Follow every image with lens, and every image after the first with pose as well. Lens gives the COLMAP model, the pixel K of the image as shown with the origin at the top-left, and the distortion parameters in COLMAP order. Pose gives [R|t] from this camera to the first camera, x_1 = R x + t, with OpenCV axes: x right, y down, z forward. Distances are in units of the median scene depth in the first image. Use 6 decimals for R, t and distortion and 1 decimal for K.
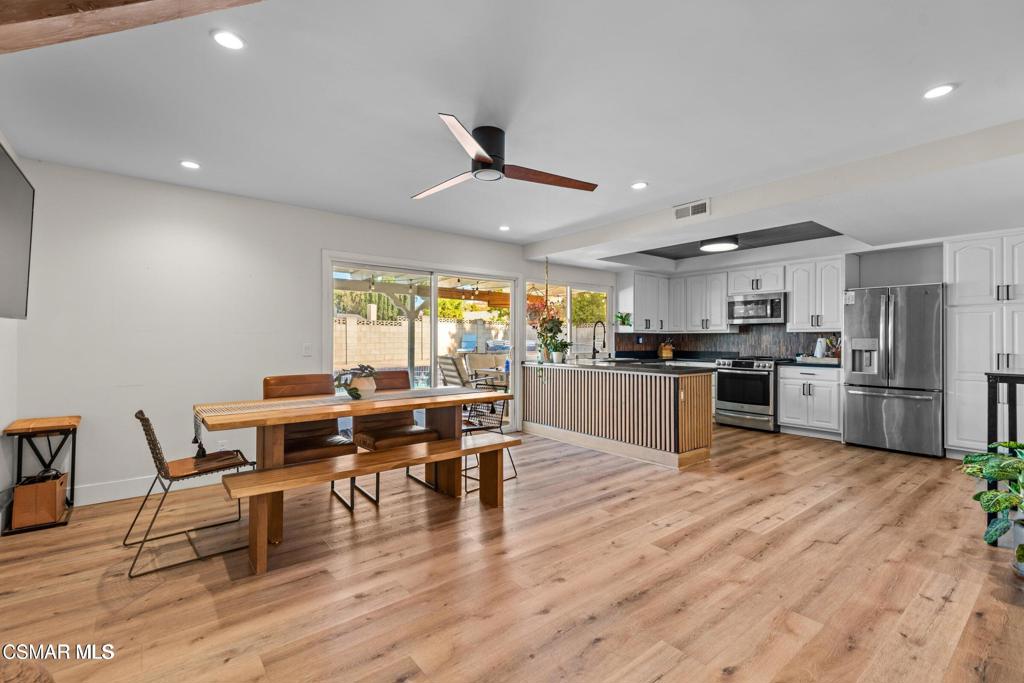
lens RADIAL K [[450.6, 0, 506.3], [0, 450.6, 333.6], [0, 0, 1]] dist [-0.005437, -0.002669]
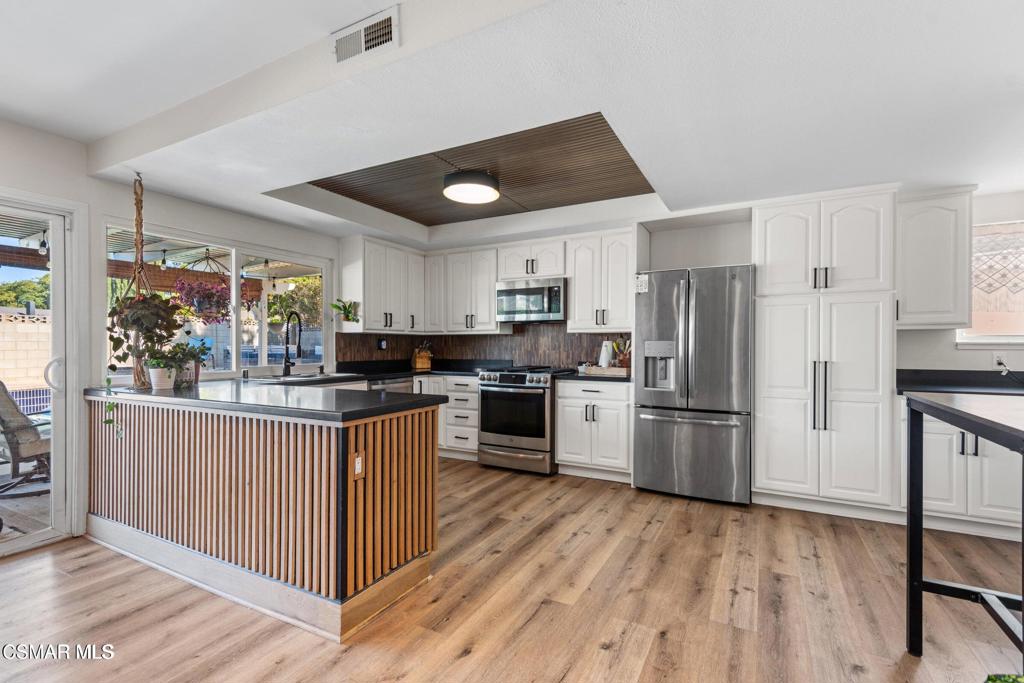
lens RADIAL K [[450.6, 0, 520.0], [0, 450.6, 344.2], [0, 0, 1]] dist [-0.005437, -0.002669]
pose [[0.906825, -0.001588, 0.421504, 0.260729], [-0.003990, 0.999916, 0.012352, 0.006744], [-0.421488, -0.012883, 0.906742, 0.391436]]
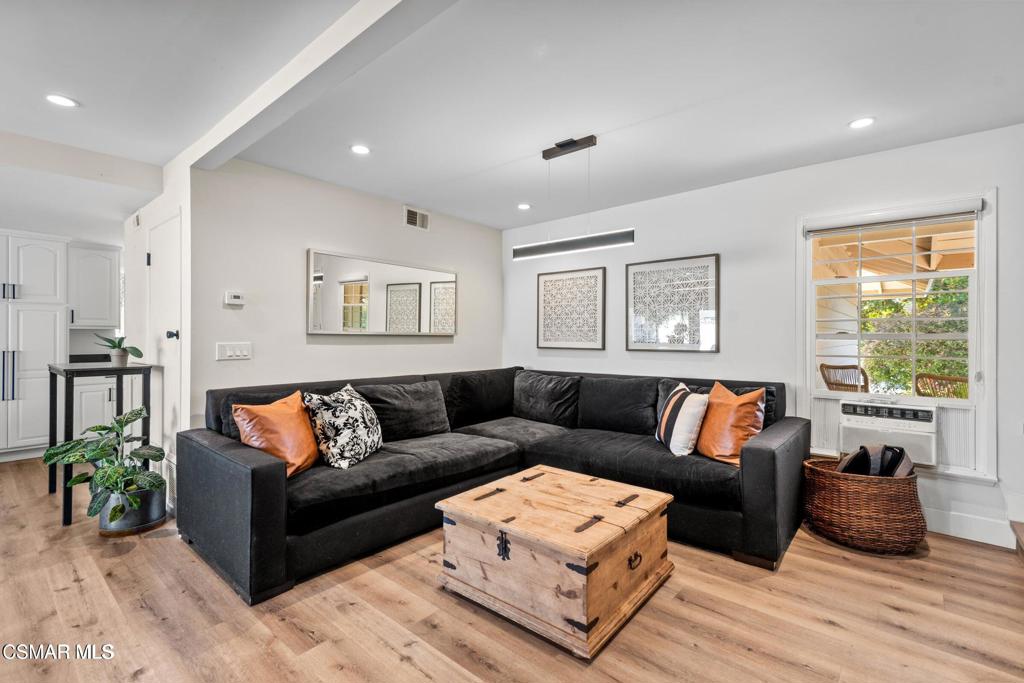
lens RADIAL K [[450.6, 0, 521.1], [0, 450.6, 338.1], [0, 0, 1]] dist [-0.005437, -0.002669]
pose [[-0.237465, -0.006674, 0.971373, -0.107734], [-0.012891, 0.999910, 0.003719, -0.002798], [-0.971311, -0.011639, -0.237529, 0.076484]]
